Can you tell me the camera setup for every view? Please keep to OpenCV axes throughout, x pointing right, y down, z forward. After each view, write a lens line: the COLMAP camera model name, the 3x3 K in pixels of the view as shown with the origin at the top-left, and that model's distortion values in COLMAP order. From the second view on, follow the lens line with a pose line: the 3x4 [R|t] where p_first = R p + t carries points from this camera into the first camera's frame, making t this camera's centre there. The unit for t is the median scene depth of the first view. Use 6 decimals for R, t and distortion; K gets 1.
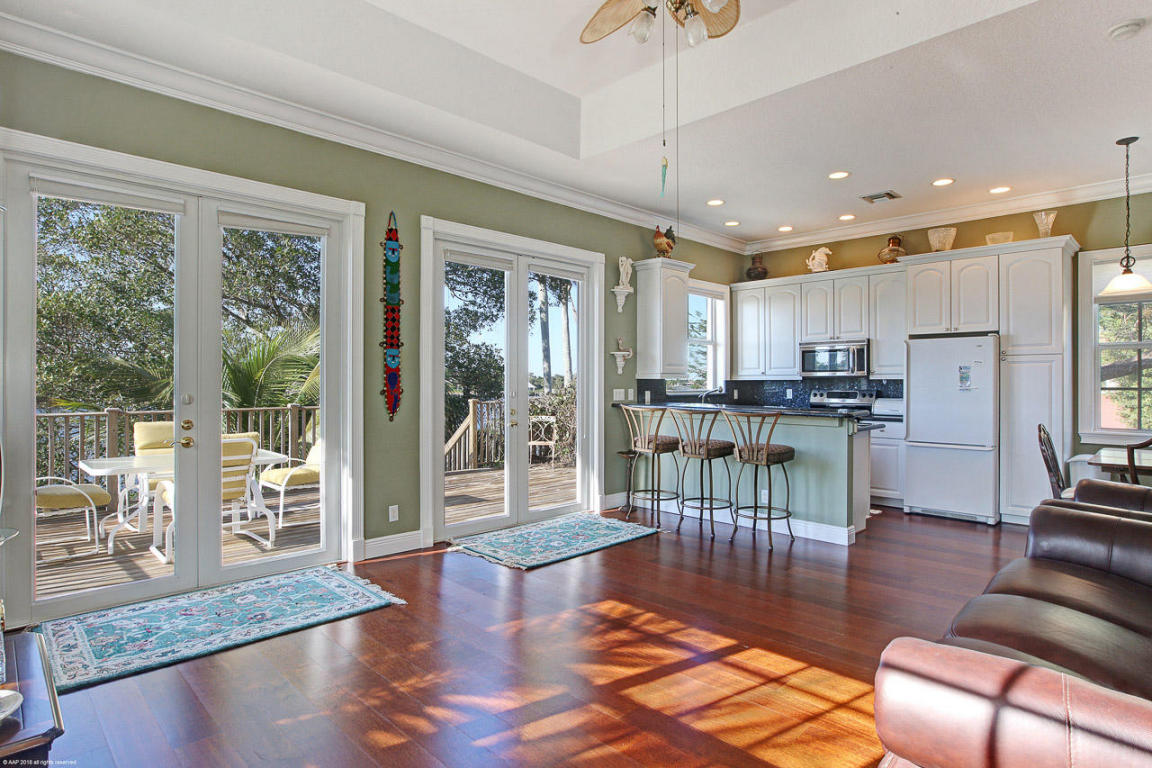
lens RADIAL K [[616.0, 0, 582.1], [0, 616.0, 384.4], [0, 0, 1]] dist [-0.000753, 0.000151]
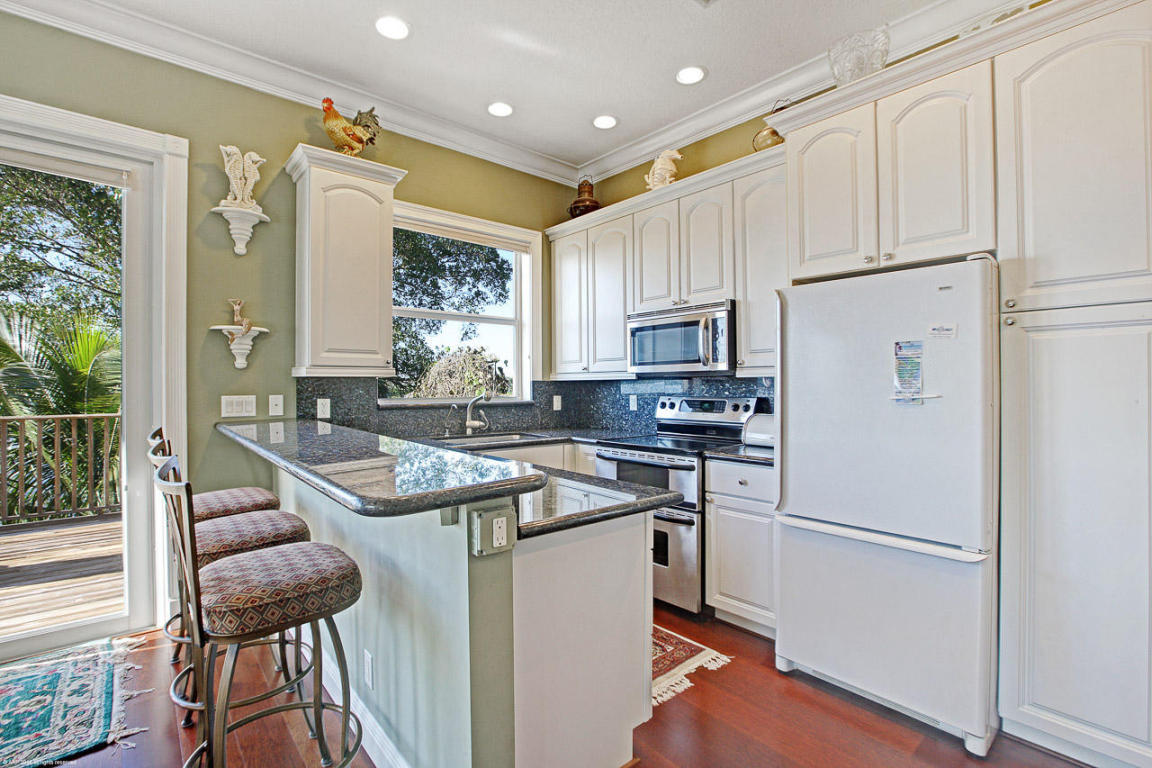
lens RADIAL K [[522.2, 0, 567.1], [0, 522.2, 382.3], [0, 0, 1]] dist [-0.010341, -0.000017]
pose [[0.994625, -0.001786, -0.103524, 0.377853], [0.000687, 0.999943, -0.010649, 0.000751], [0.103538, 0.010521, 0.994570, 0.554727]]
